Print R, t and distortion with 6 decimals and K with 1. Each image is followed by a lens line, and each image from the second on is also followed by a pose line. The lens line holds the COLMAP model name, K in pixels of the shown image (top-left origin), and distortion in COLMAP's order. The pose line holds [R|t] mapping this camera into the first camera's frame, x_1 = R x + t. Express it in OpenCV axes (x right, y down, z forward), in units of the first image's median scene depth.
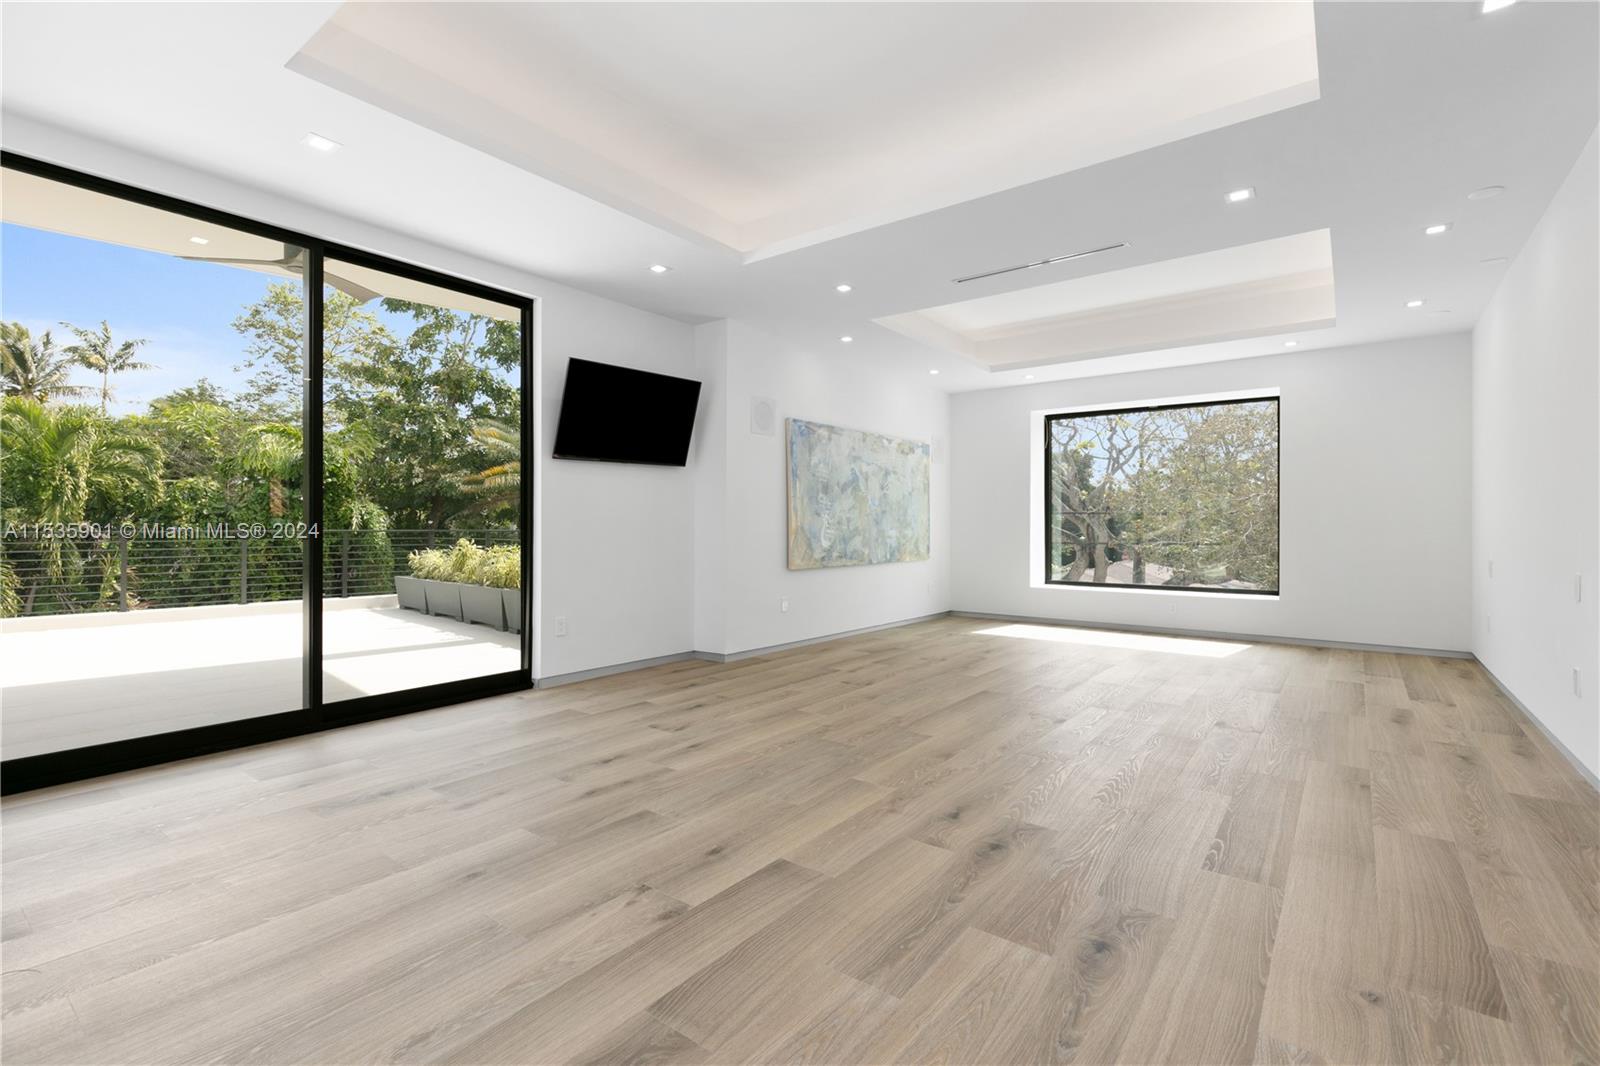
lens RADIAL K [[731.1, 0, 792.1], [0, 731.1, 531.1], [0, 0, 1]] dist [-0.004747, 0.000621]
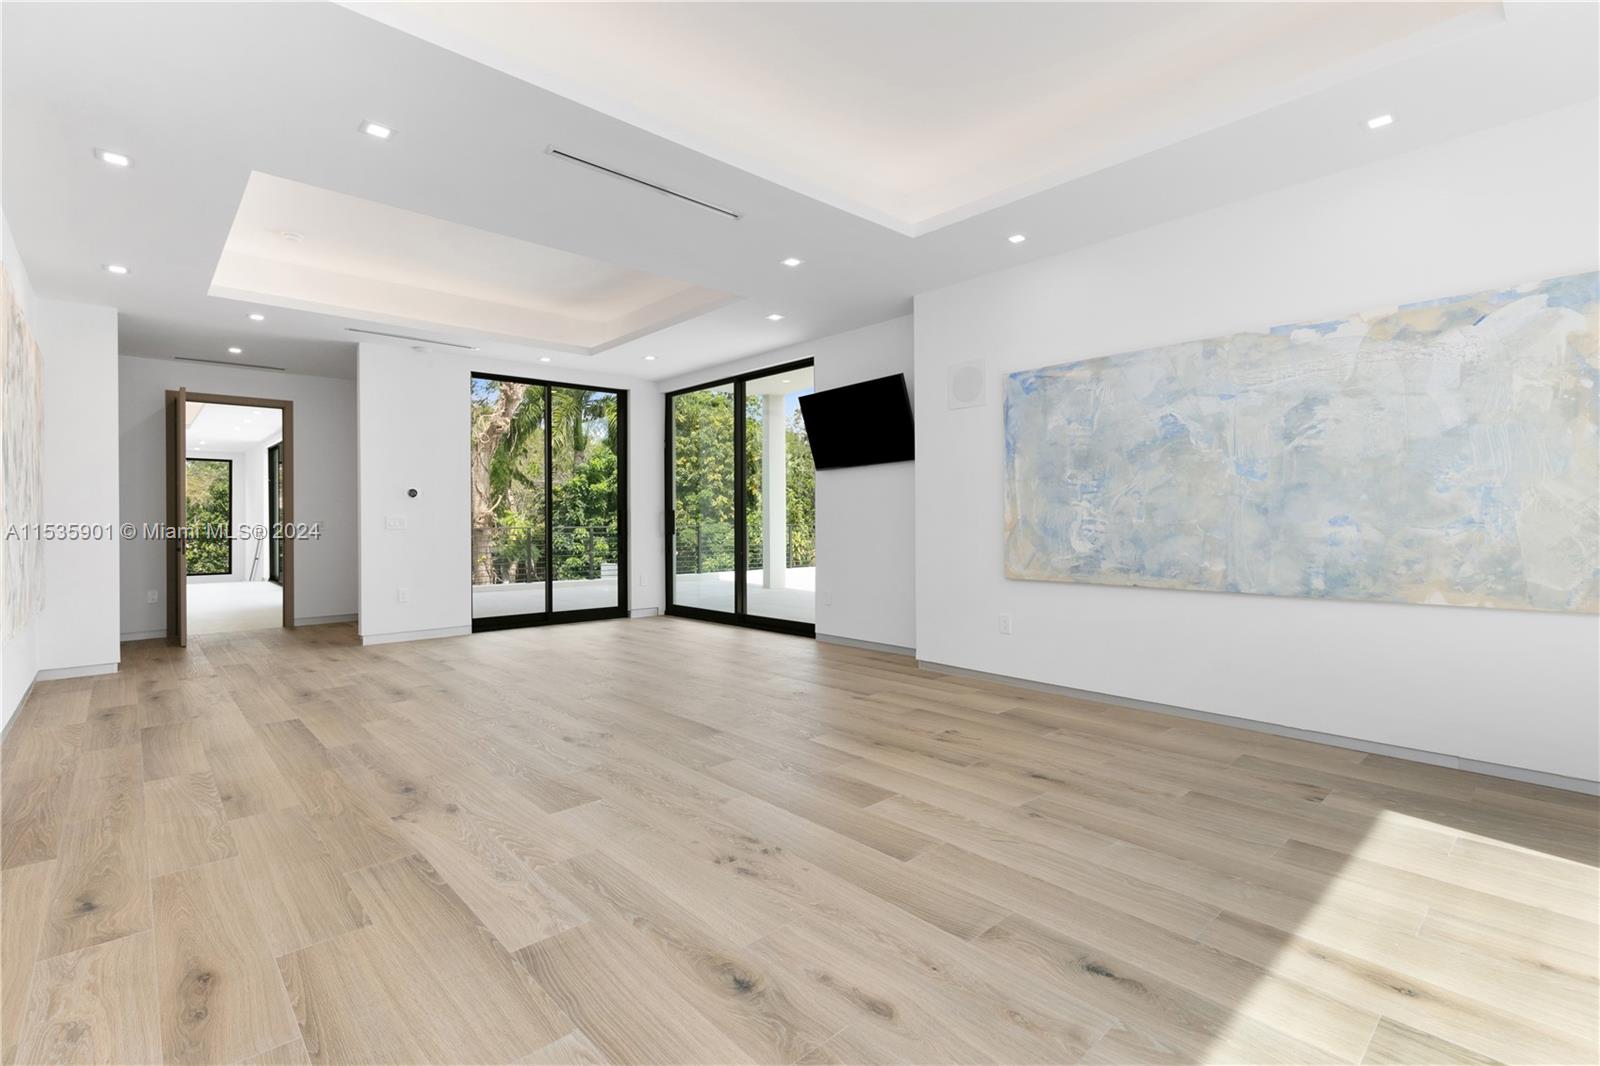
lens RADIAL K [[731.1, 0, 848.2], [0, 731.1, 503.2], [0, 0, 1]] dist [-0.004747, 0.000621]
pose [[-0.148564, -0.019869, -0.988703, 0.691568], [0.002481, 0.999787, -0.020465, -0.007627], [0.988900, -0.005494, -0.148483, 0.869393]]
